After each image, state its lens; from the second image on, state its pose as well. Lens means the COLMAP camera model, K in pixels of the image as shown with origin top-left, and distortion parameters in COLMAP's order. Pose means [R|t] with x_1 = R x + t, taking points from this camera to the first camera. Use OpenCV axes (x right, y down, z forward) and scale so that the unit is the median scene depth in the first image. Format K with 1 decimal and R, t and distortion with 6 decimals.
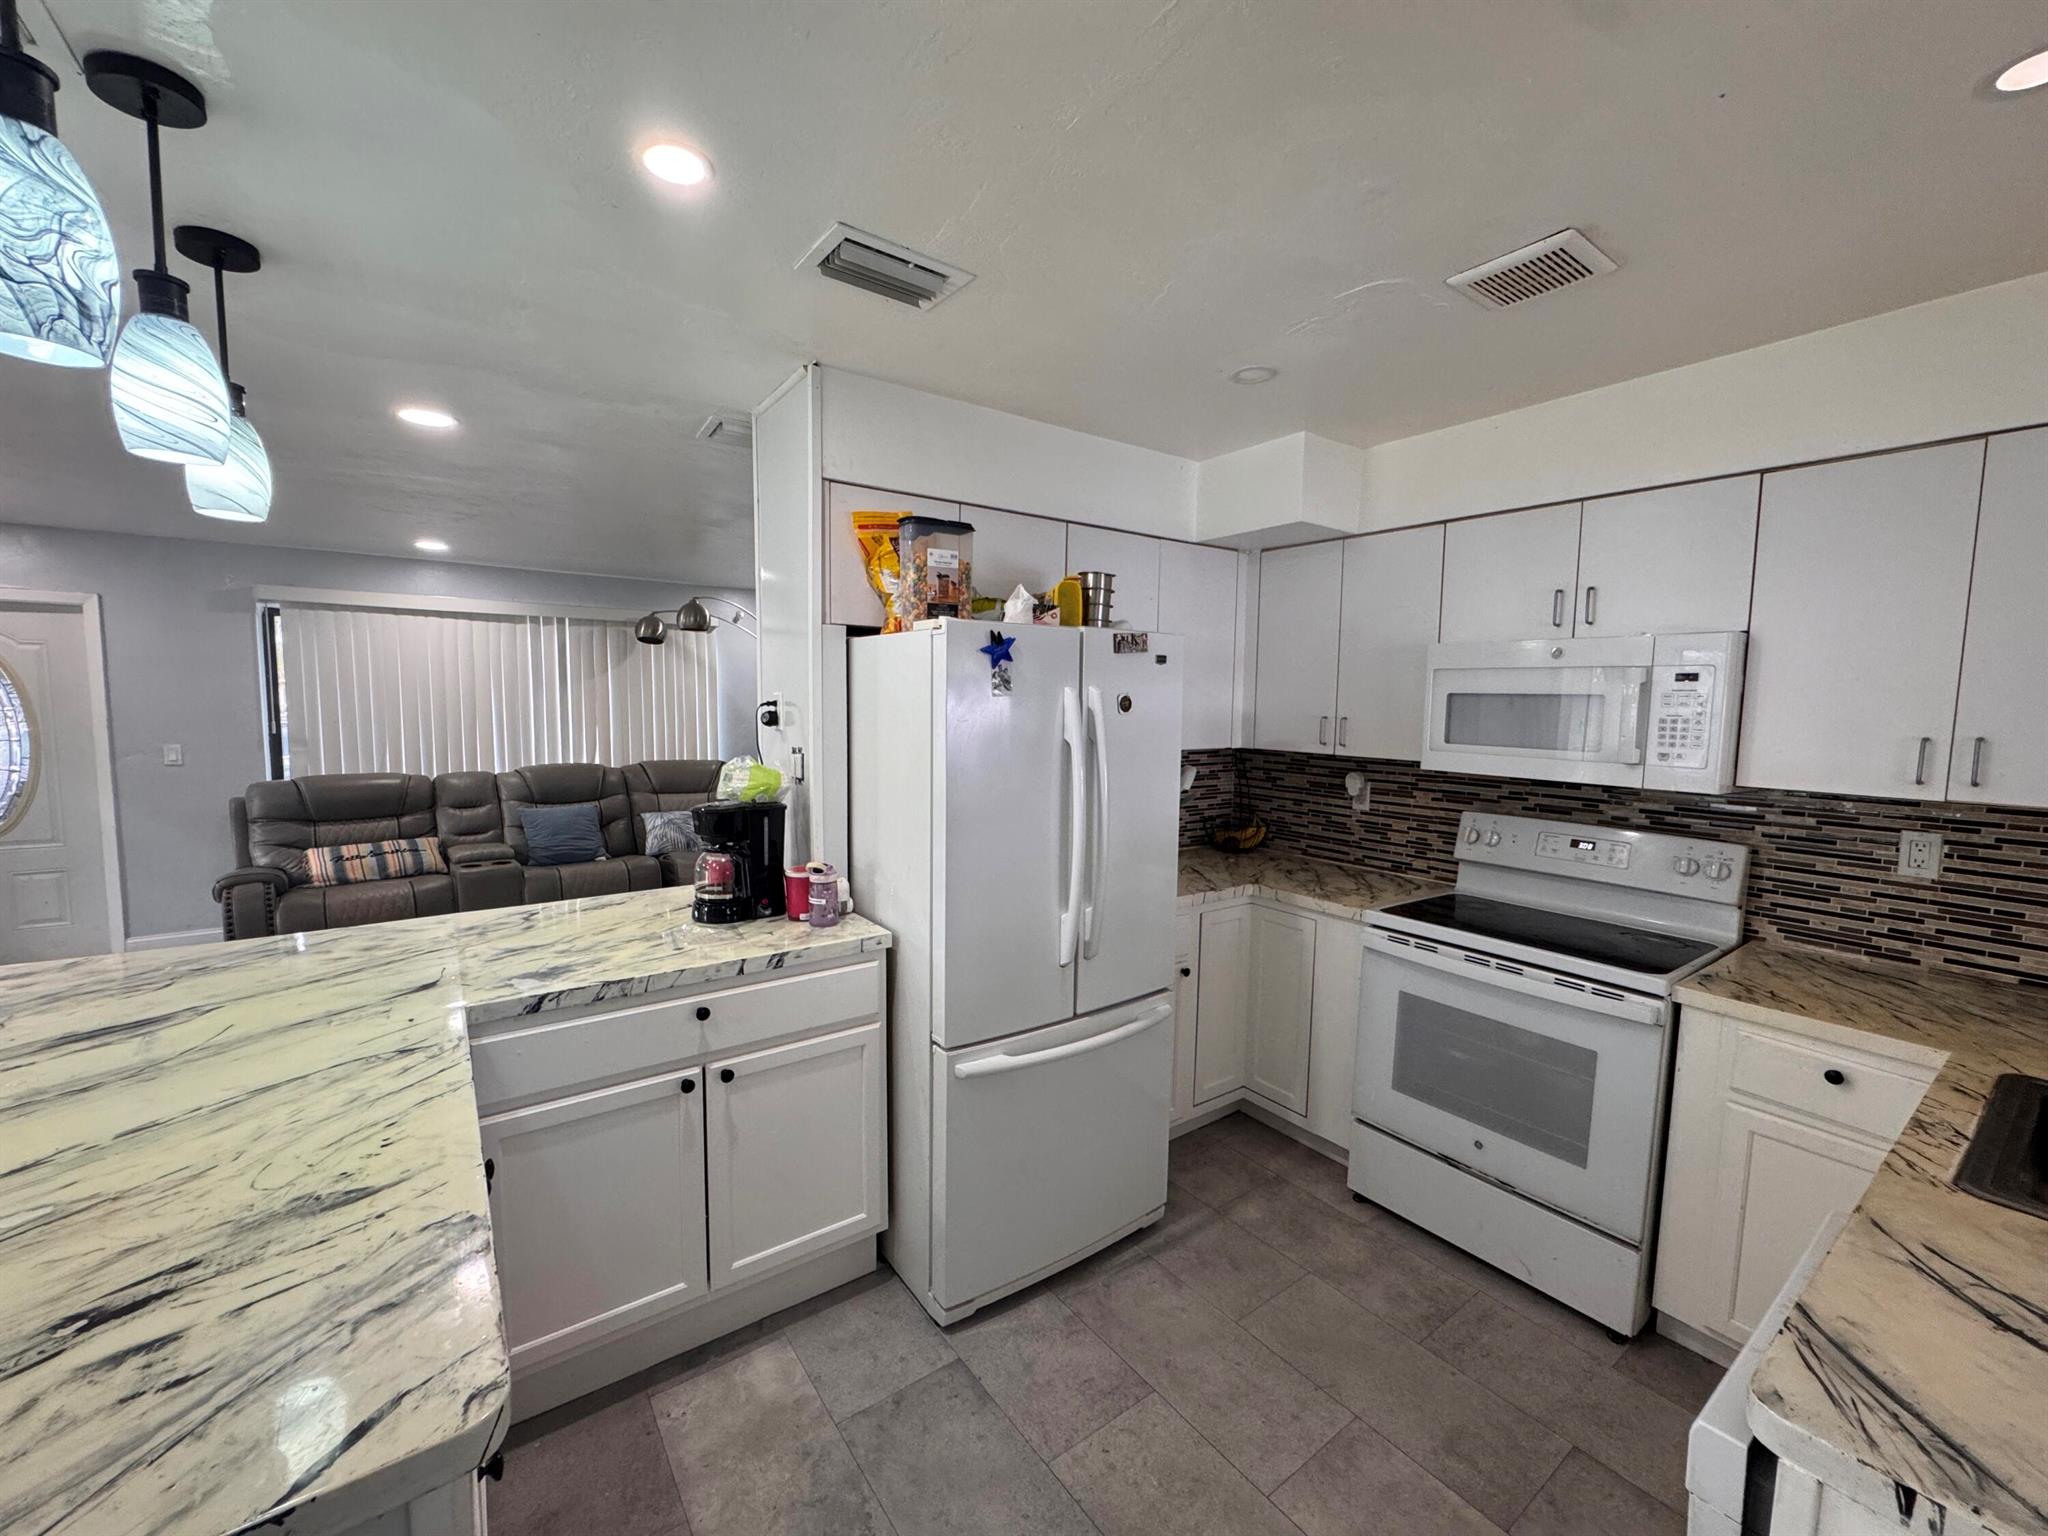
lens RADIAL K [[818.2, 0, 1025.4], [0, 818.2, 757.0], [0, 0, 1]] dist [-0.007832, 0.001409]
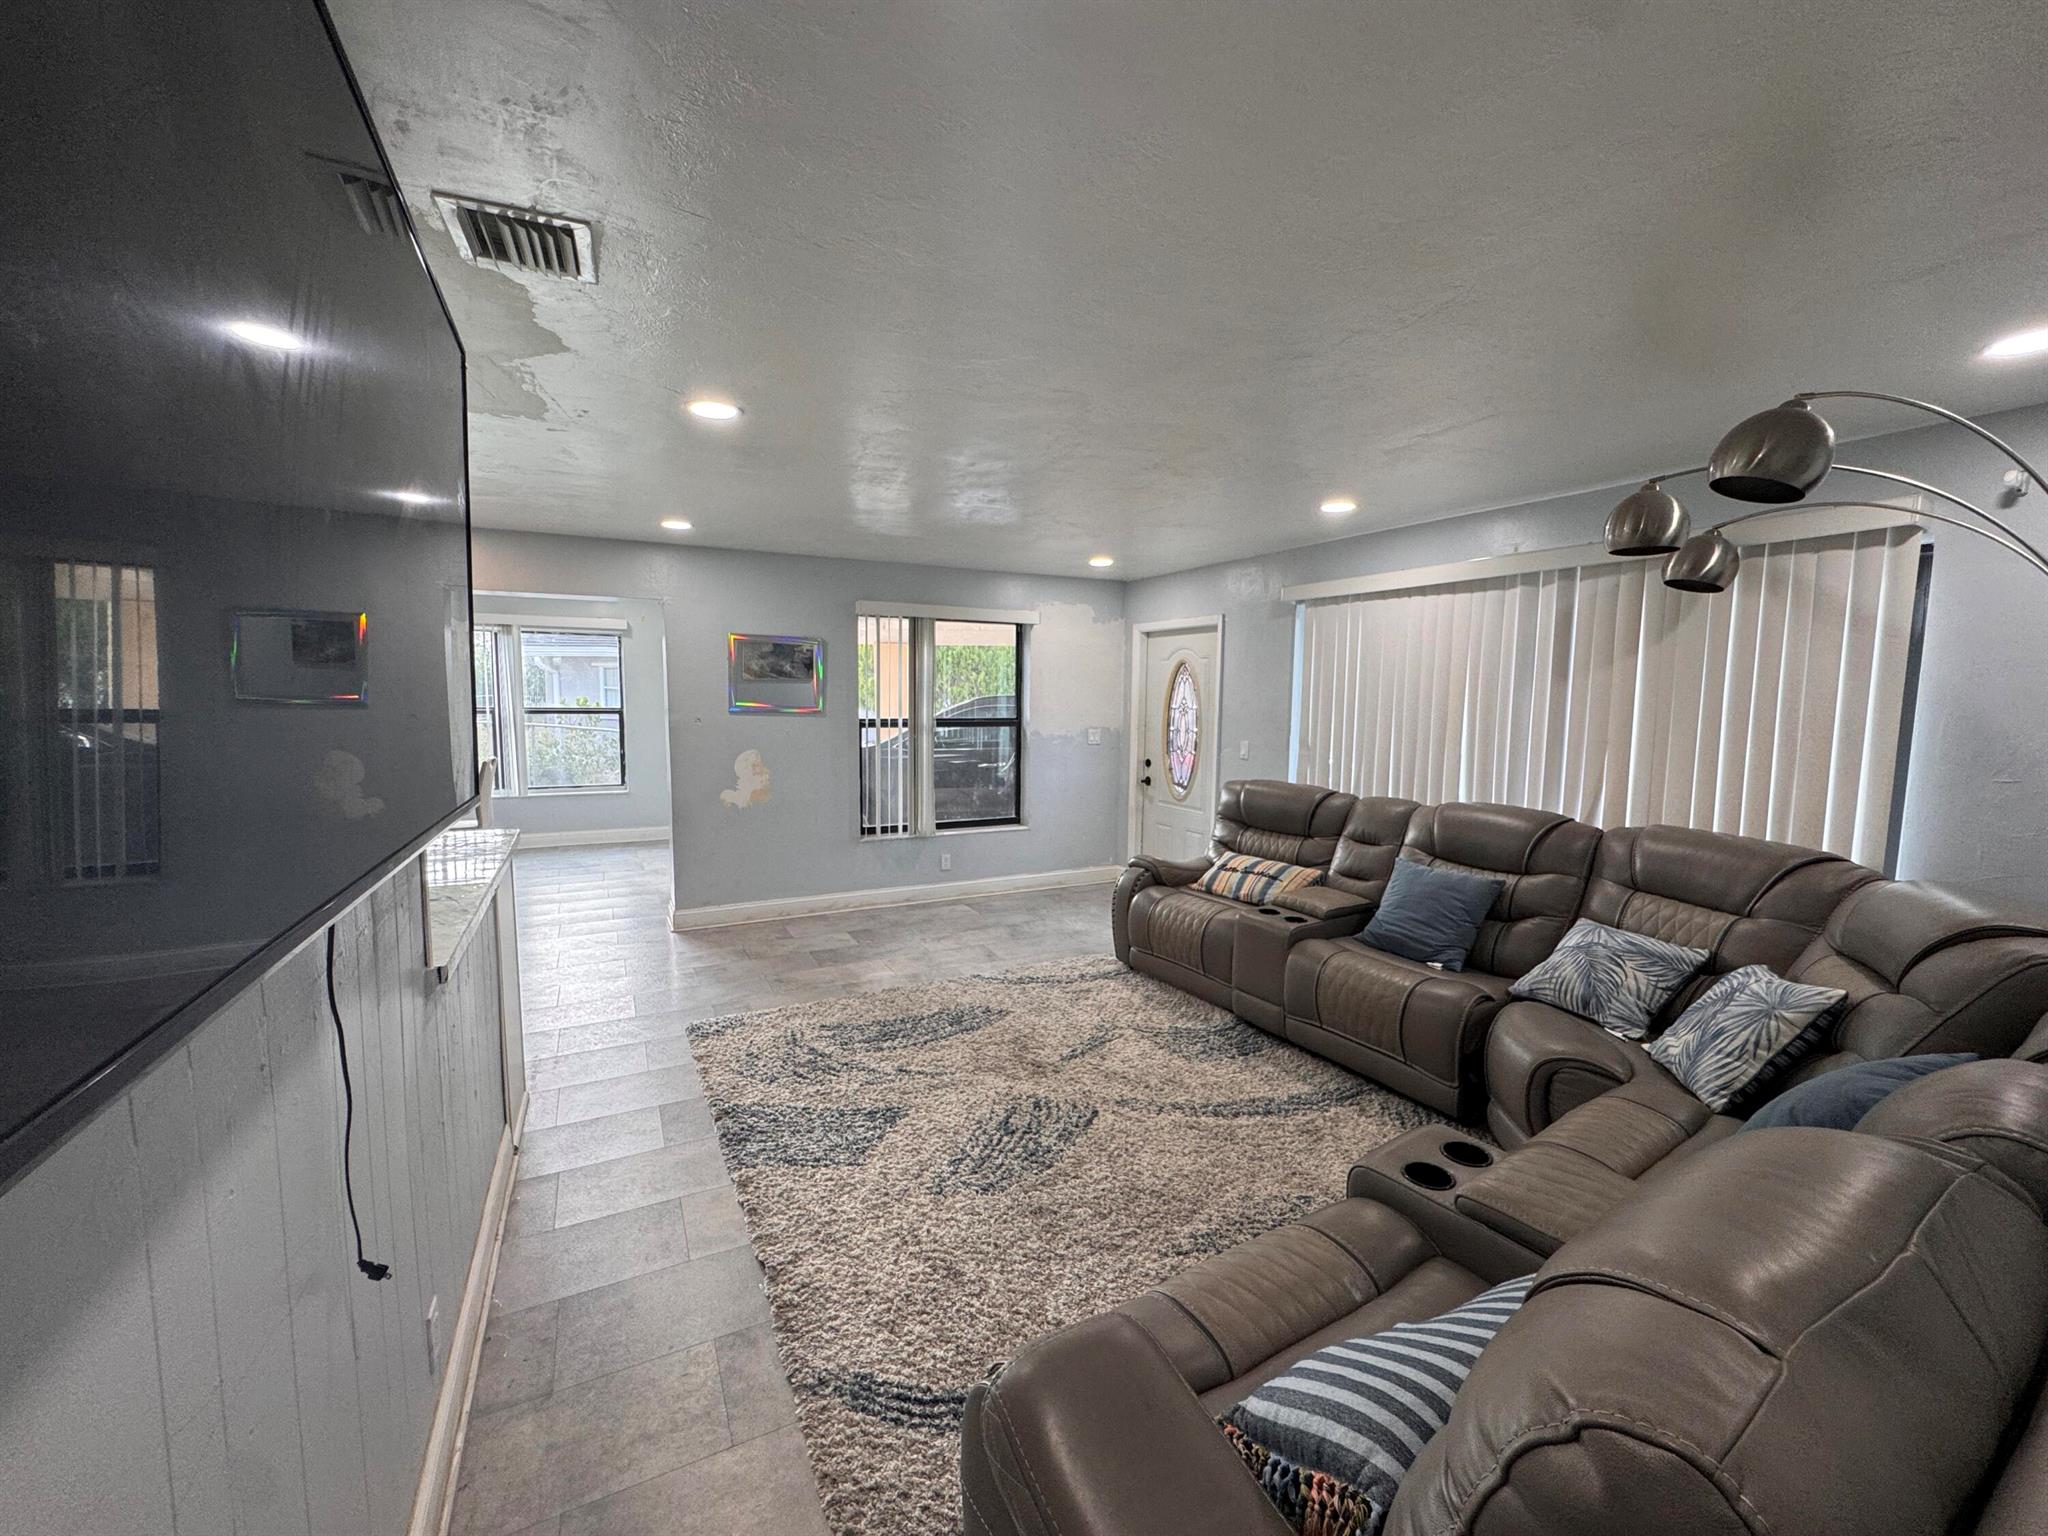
lens RADIAL K [[818.2, 0, 1019.9], [0, 818.2, 777.8], [0, 0, 1]] dist [-0.007832, 0.001409]
pose [[-0.165506, 0.085170, -0.982524, 0.133375], [-0.086320, 0.991189, 0.100461, -0.055691], [0.982424, 0.101438, -0.156696, 0.921215]]
